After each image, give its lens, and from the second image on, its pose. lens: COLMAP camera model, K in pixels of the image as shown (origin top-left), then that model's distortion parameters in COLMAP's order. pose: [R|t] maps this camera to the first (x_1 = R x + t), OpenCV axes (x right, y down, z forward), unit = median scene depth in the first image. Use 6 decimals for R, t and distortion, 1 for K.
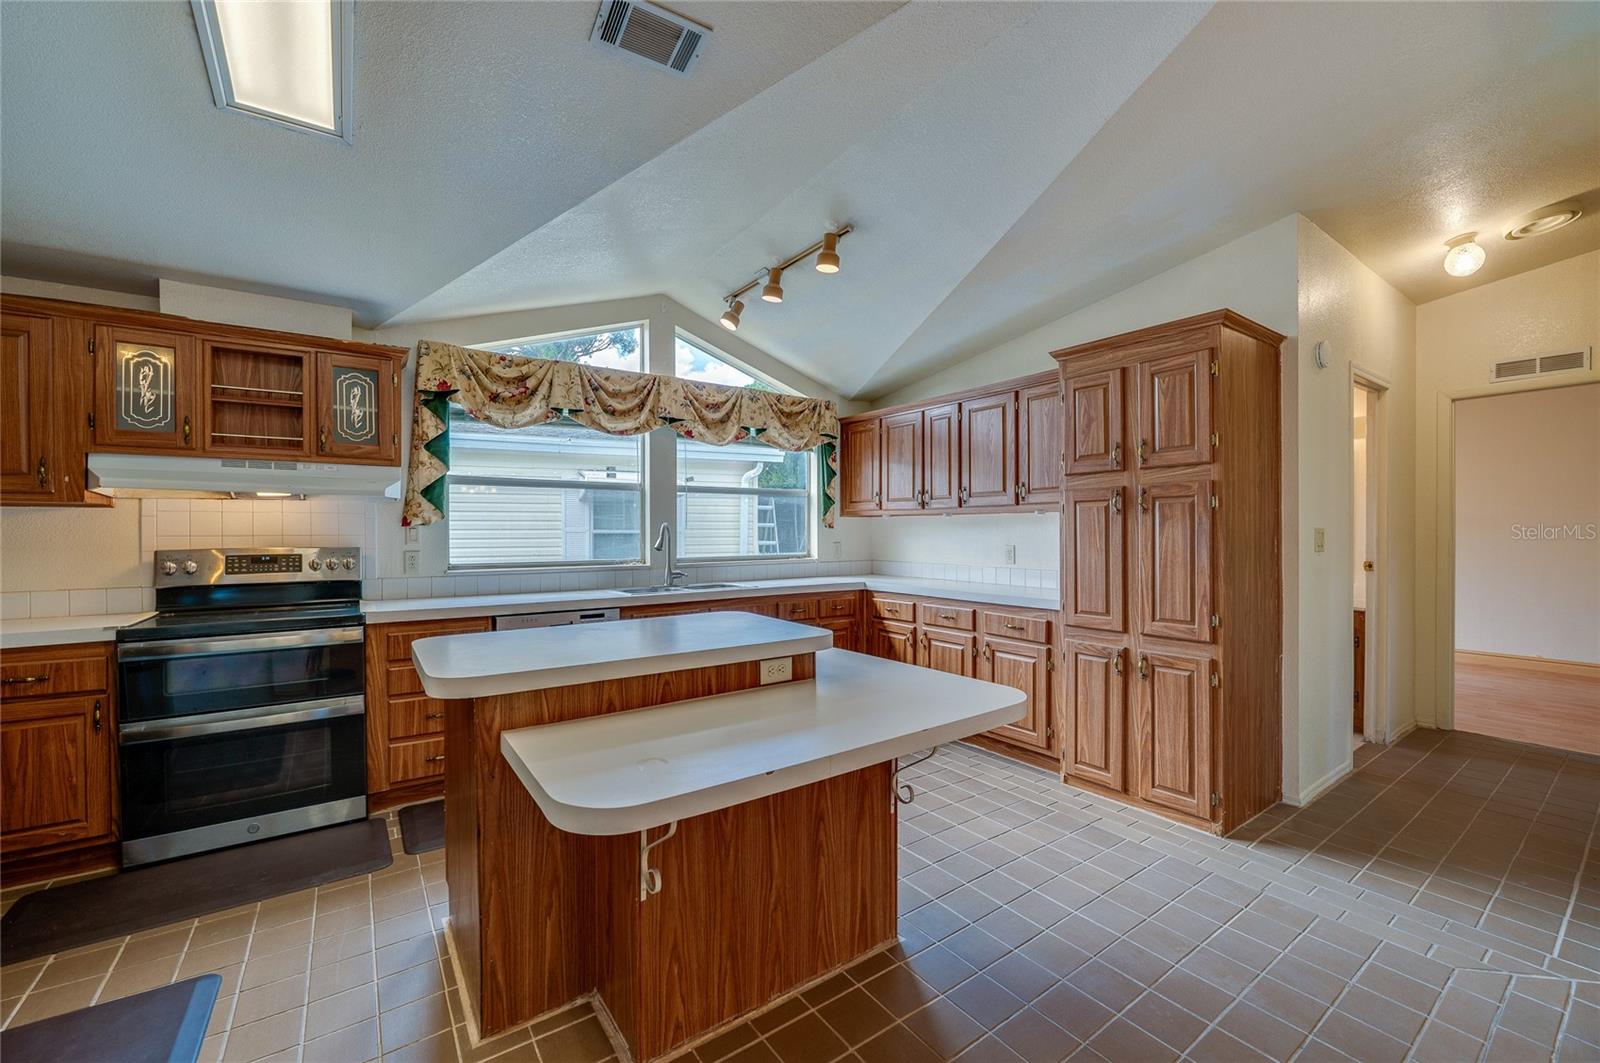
lens RADIAL K [[705.6, 0, 825.9], [0, 705.6, 528.6], [0, 0, 1]] dist [-0.012228, -0.000024]
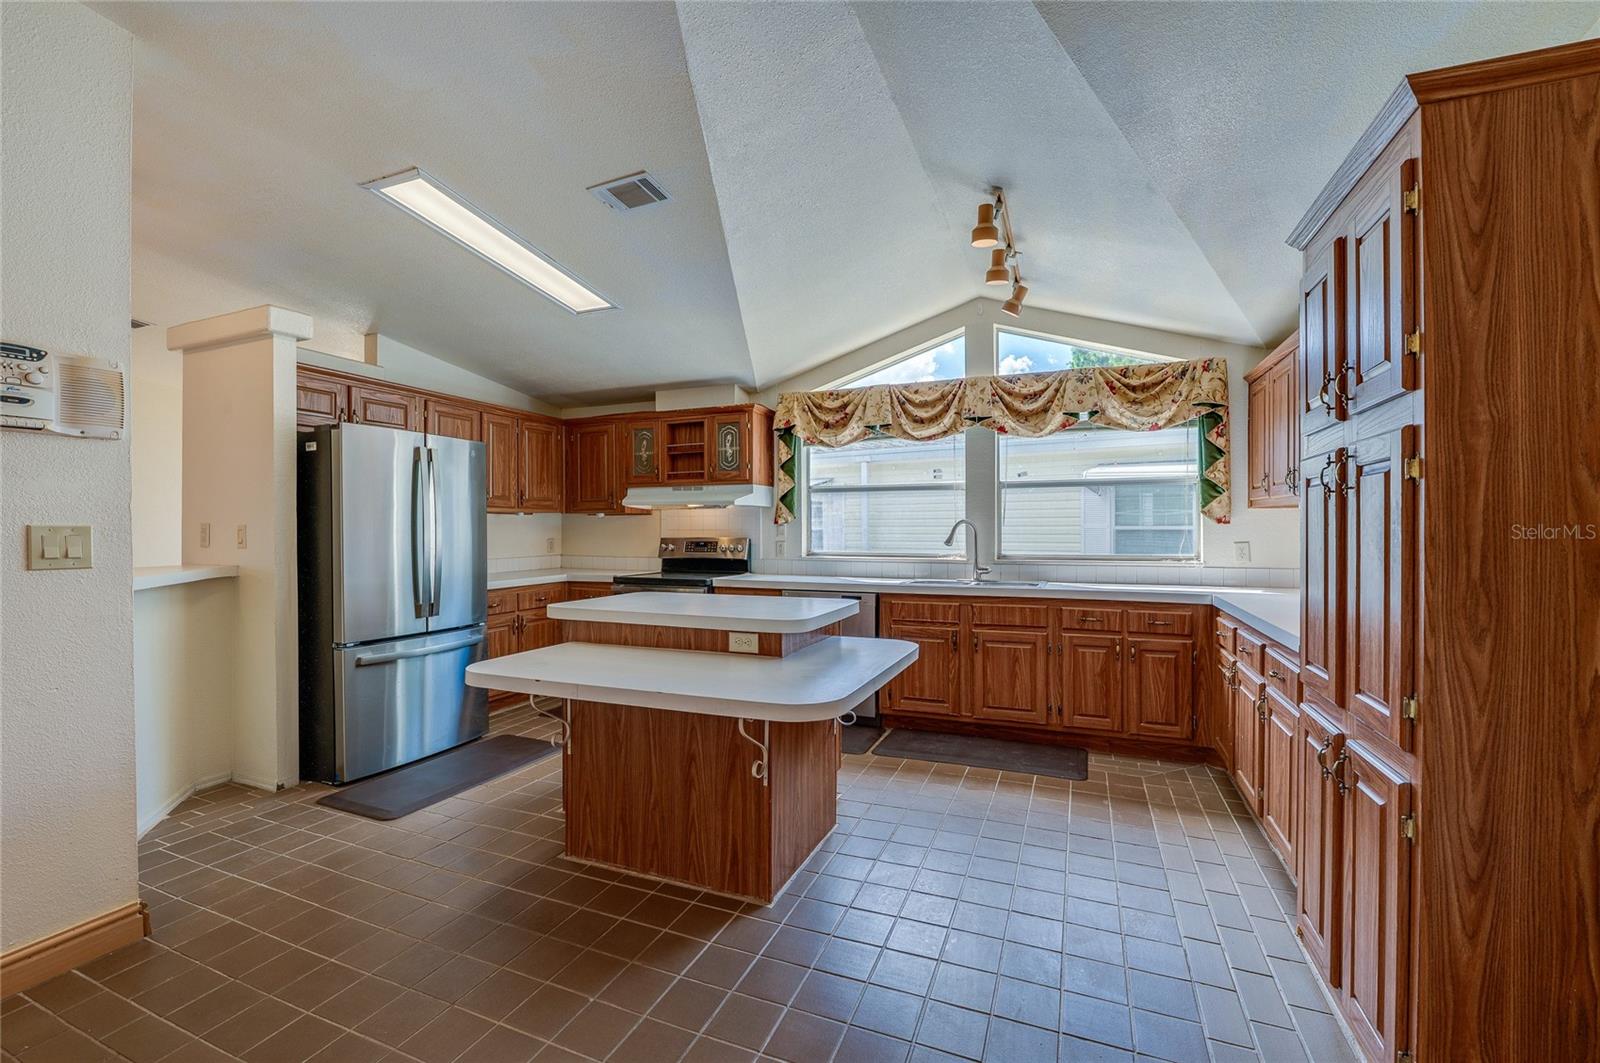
lens RADIAL K [[692.9, 0, 764.1], [0, 692.9, 529.7], [0, 0, 1]] dist [-0.007605, 0.000147]
pose [[0.468126, 0.002729, -0.883658, 0.610587], [0.003246, 0.999983, 0.004808, 0.001309], [0.883656, -0.005119, 0.468109, 0.292317]]
